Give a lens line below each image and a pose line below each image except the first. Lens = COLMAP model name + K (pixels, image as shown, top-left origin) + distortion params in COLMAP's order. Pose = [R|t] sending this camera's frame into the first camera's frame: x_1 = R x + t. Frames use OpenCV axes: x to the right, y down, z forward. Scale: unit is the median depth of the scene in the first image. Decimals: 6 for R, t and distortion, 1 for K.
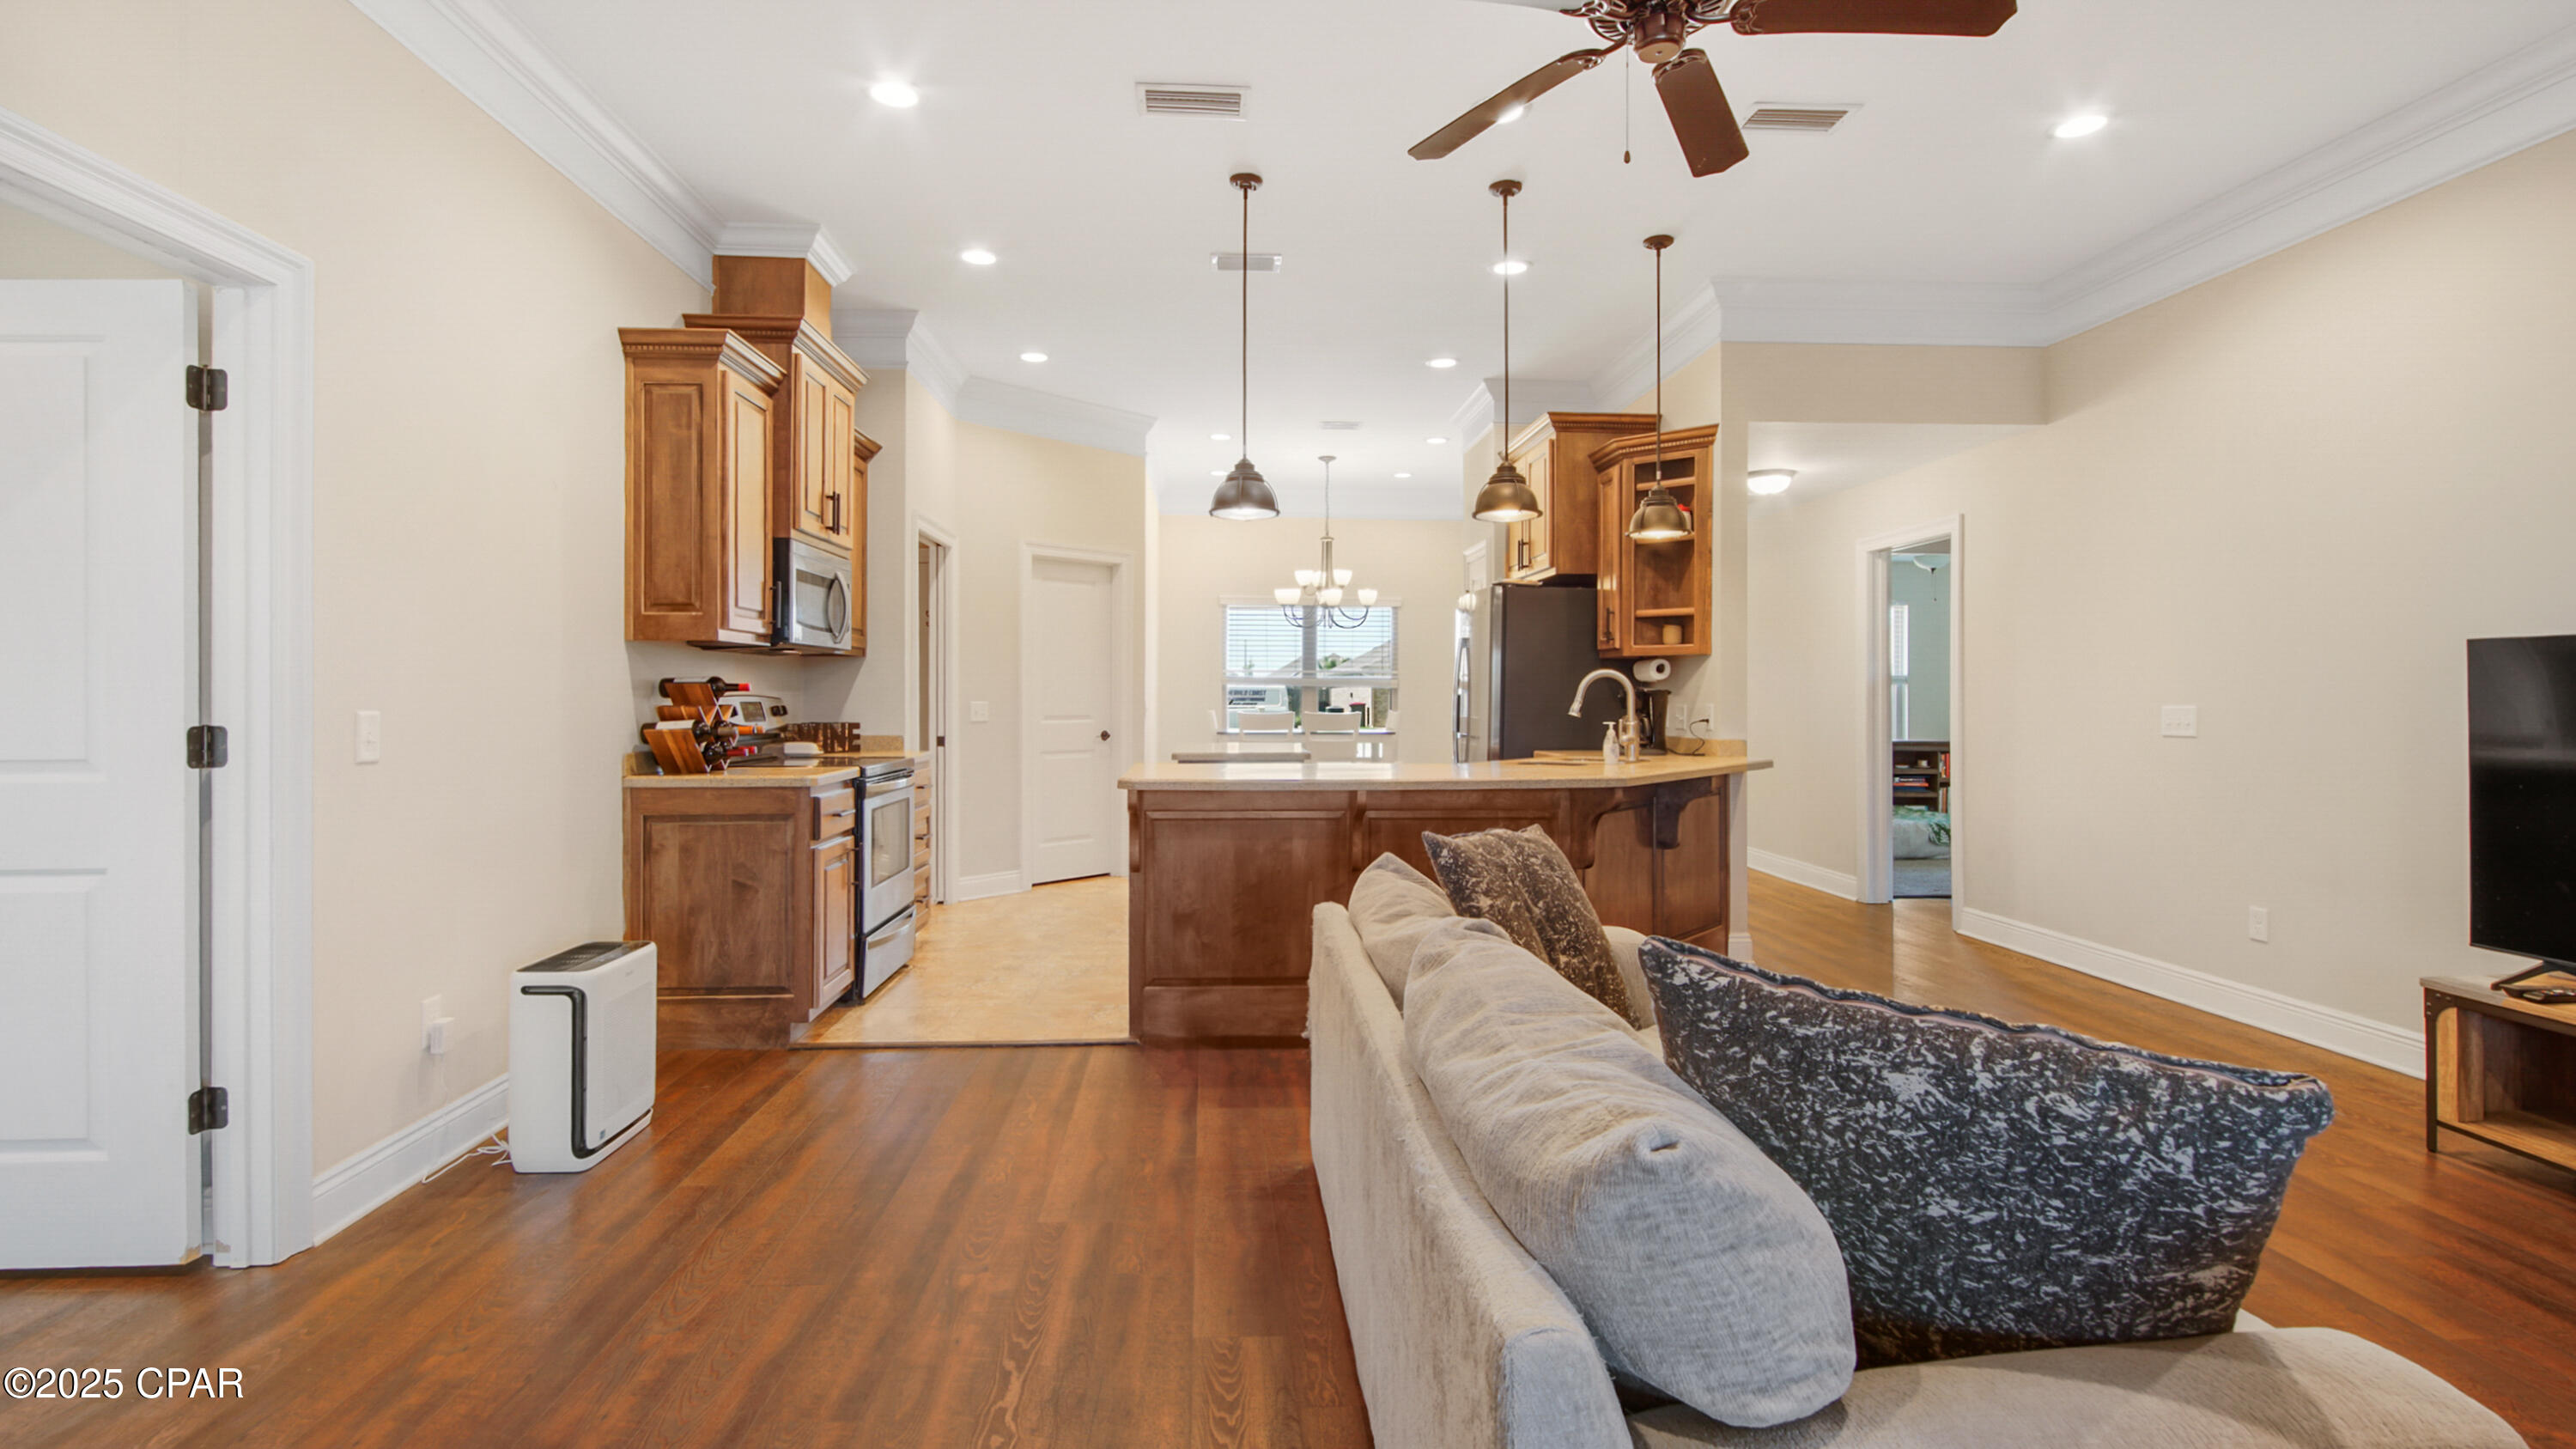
lens RADIAL K [[1202.9, 0, 1270.5], [0, 1202.9, 713.6], [0, 0, 1]] dist [0.000550, -0.000171]
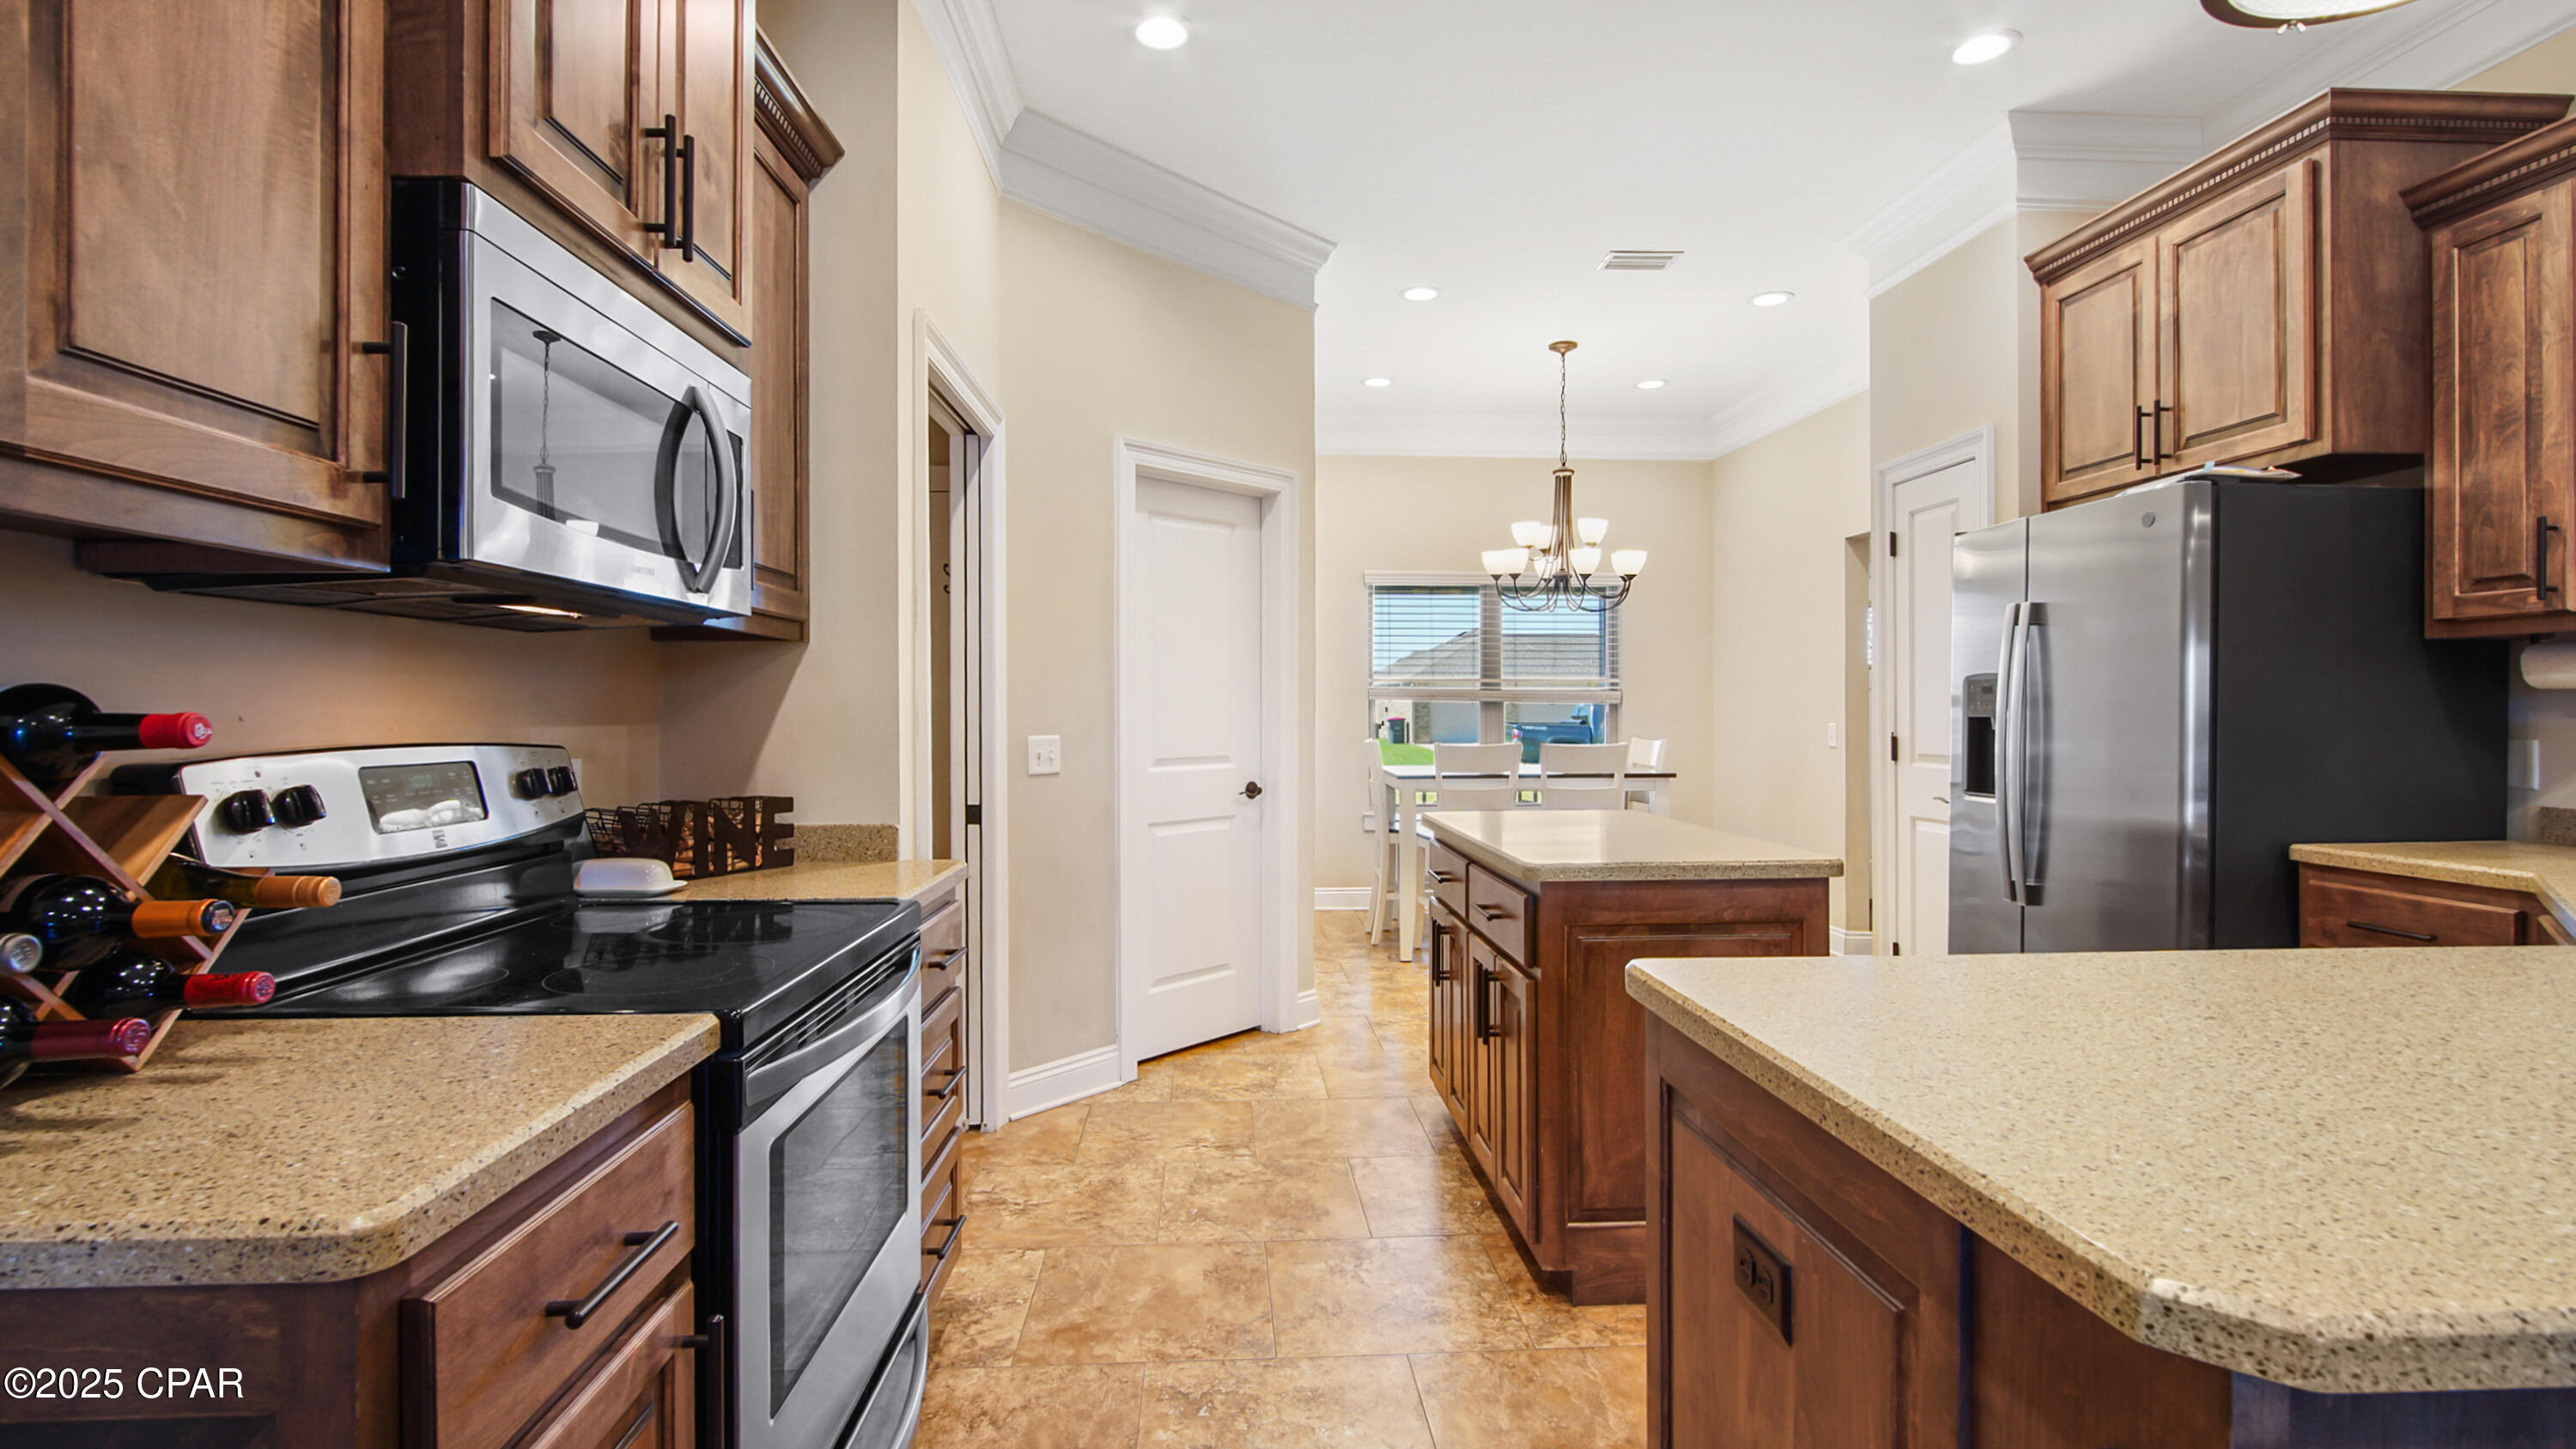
lens RADIAL K [[1202.5, 0, 1270.5], [0, 1202.5, 713.6], [0, 0, 1]] dist [0.000550, -0.000171]
pose [[0.999968, -0.005907, -0.005345, -0.170360], [0.005845, 0.999916, -0.011536, -0.015480], [0.005413, 0.011504, 0.999919, 0.575490]]
